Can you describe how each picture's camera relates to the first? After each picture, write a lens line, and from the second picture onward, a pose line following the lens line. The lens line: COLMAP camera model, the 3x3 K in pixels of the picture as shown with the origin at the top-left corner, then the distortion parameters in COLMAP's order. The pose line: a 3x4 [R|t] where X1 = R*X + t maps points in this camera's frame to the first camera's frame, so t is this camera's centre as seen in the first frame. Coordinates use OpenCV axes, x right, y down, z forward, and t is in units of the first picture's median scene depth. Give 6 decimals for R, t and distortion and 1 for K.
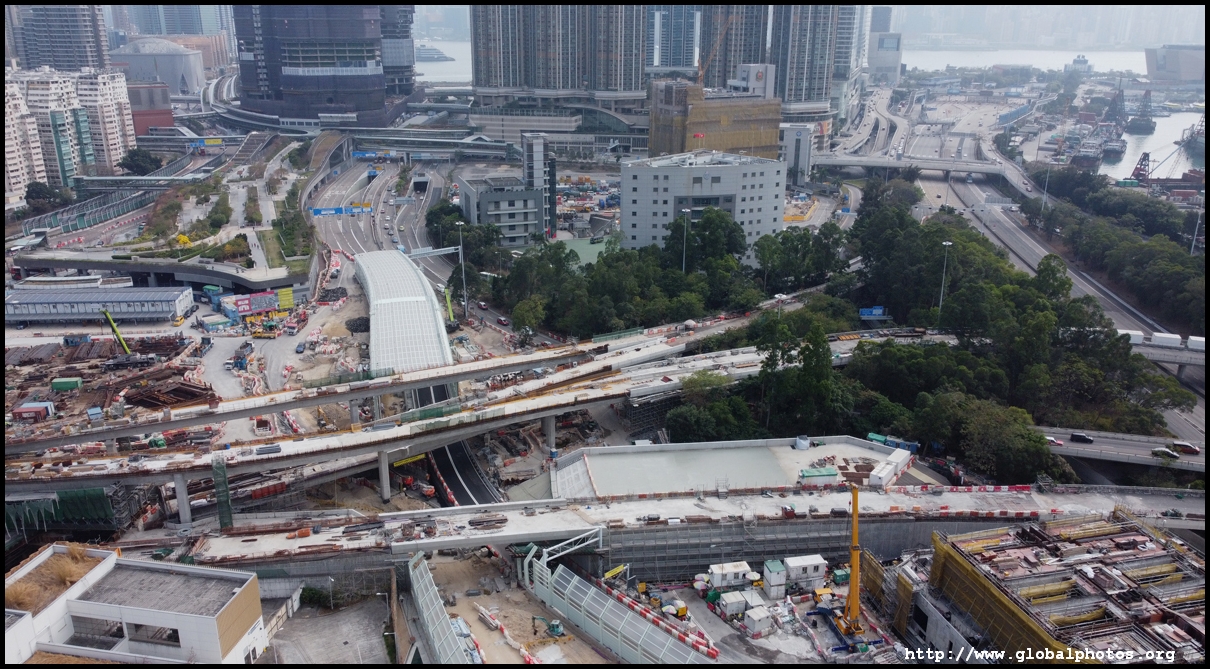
lens RADIAL K [[929.0, 0, 602.1], [0, 929.0, 335.5], [0, 0, 1]] dist [-0.005924, 0.009787]
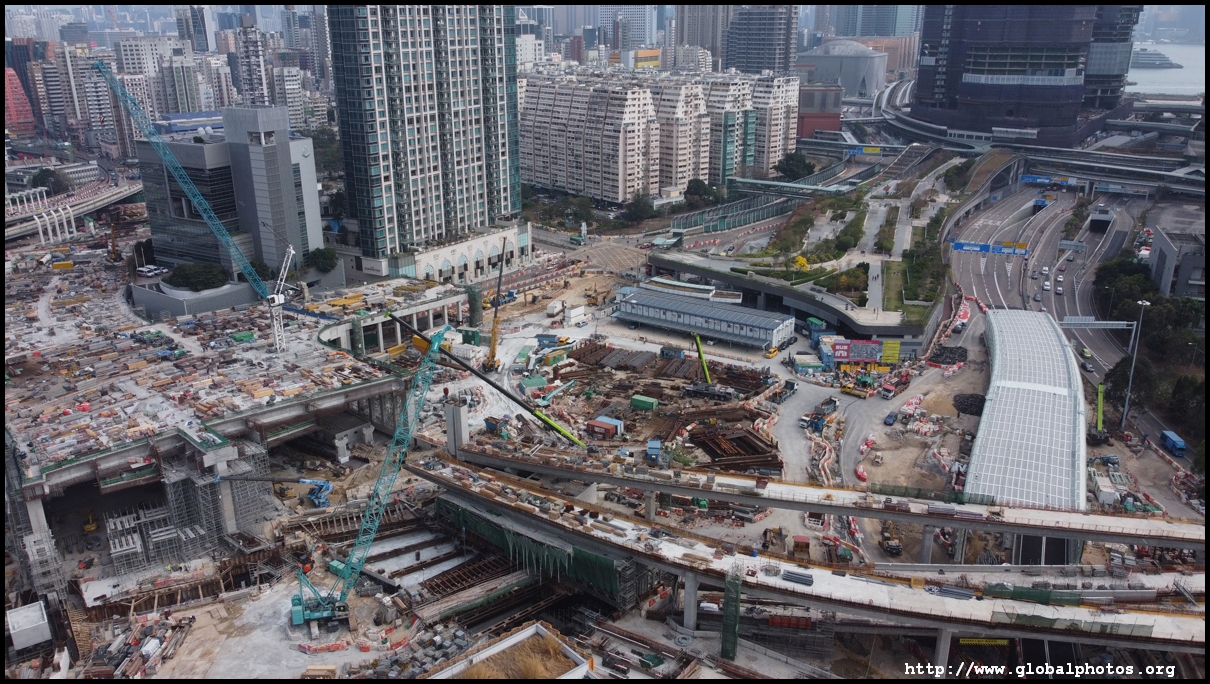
lens RADIAL K [[896.0, 0, 605.8], [0, 896.0, 337.6], [0, 0, 1]] dist [0.004477, -0.005706]
pose [[0.764921, 0.207143, -0.609908, -0.043310], [-0.199425, 0.976514, 0.081543, -0.070296], [0.612475, 0.059257, 0.788266, 0.198749]]
